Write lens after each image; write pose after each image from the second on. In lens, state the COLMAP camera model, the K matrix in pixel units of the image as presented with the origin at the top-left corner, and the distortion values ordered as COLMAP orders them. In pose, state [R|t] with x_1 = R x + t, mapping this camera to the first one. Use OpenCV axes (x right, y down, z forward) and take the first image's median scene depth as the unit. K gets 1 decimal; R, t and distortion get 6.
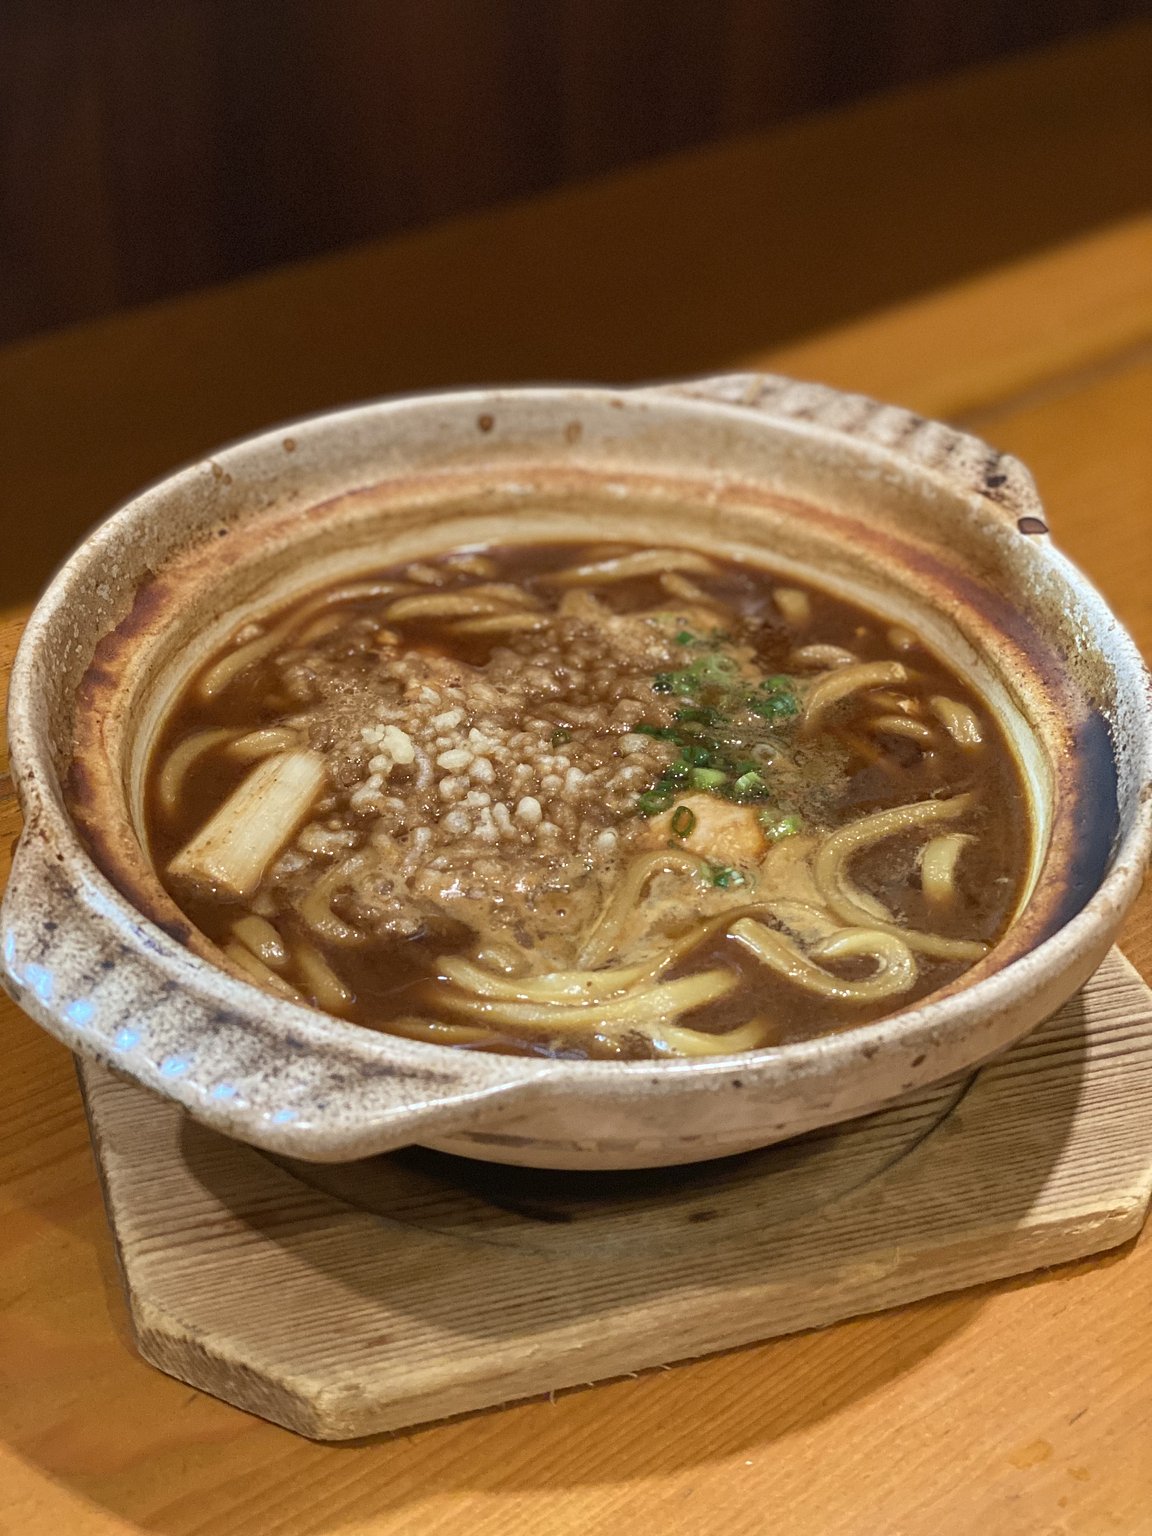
lens RADIAL K [[2297.9, 0, 576.0], [0, 2297.9, 768.0], [0, 0, 1]] dist [0.024666, 0.088139]
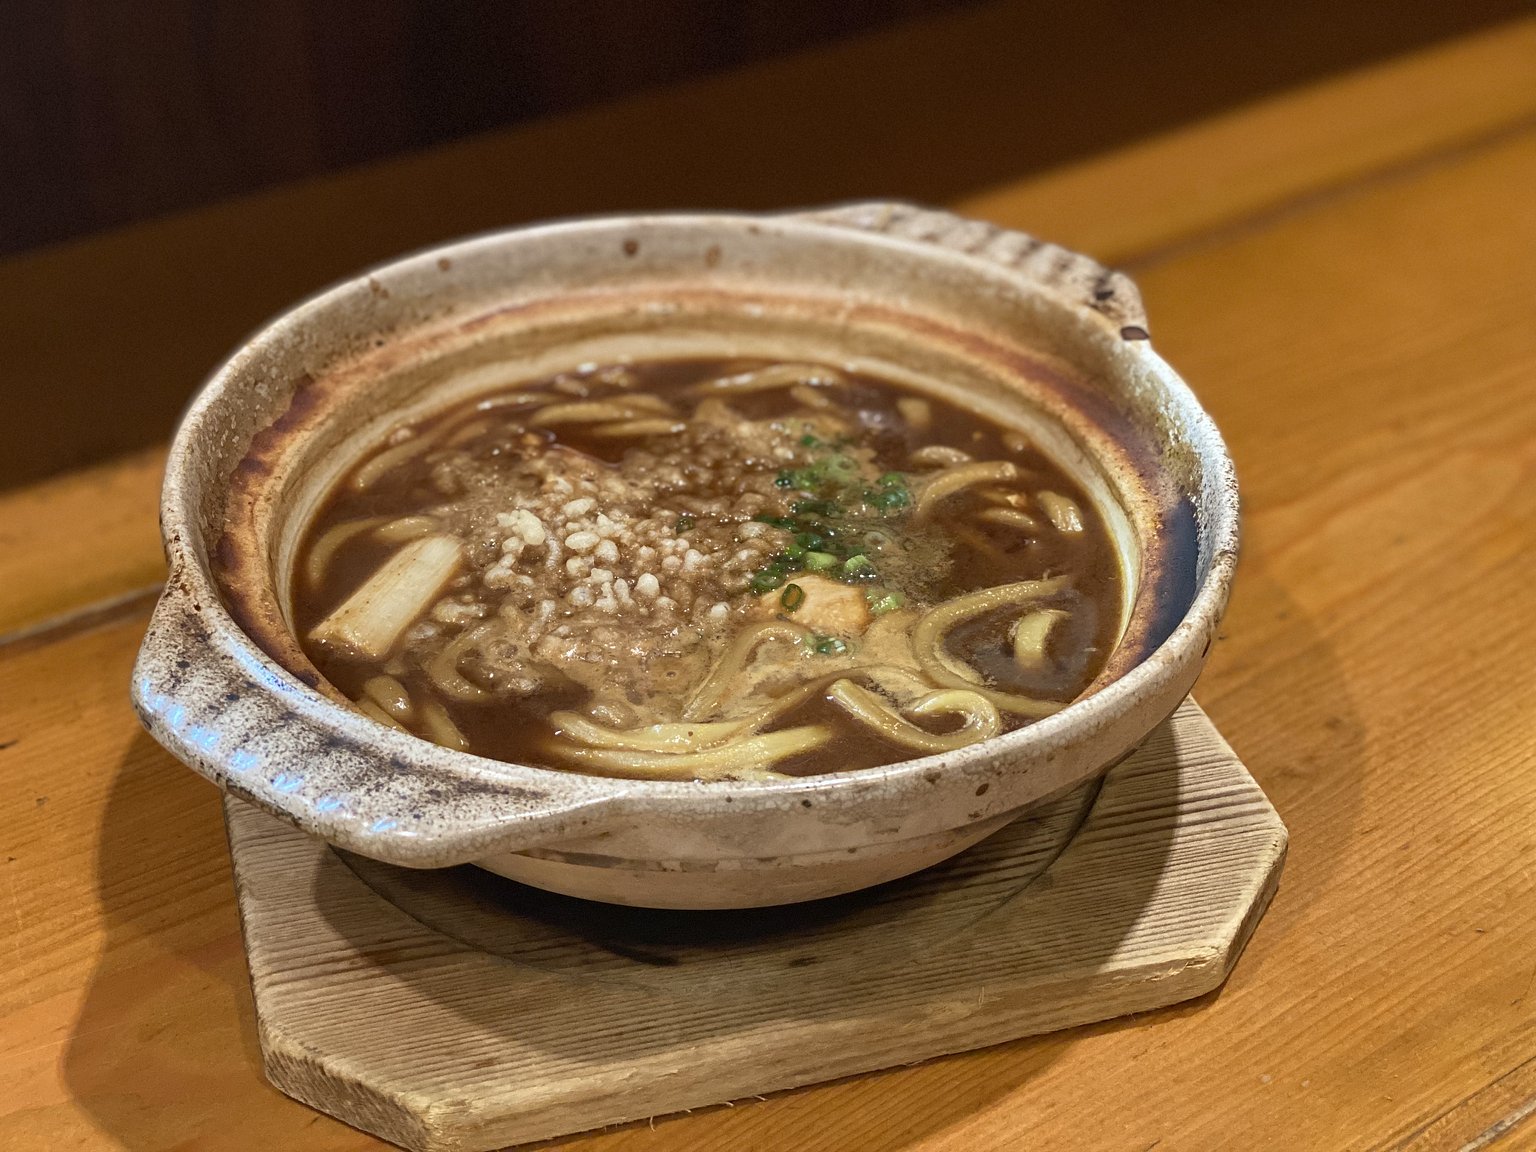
lens RADIAL K [[2297.9, 0, 768.0], [0, 2297.9, 576.0], [0, 0, 1]] dist [0.024666, 0.088139]
pose [[0.999357, 0.001943, -0.035815, 0.074315], [-0.004133, 0.998118, -0.061176, 0.079798], [0.035628, 0.061284, 0.997484, -0.065113]]
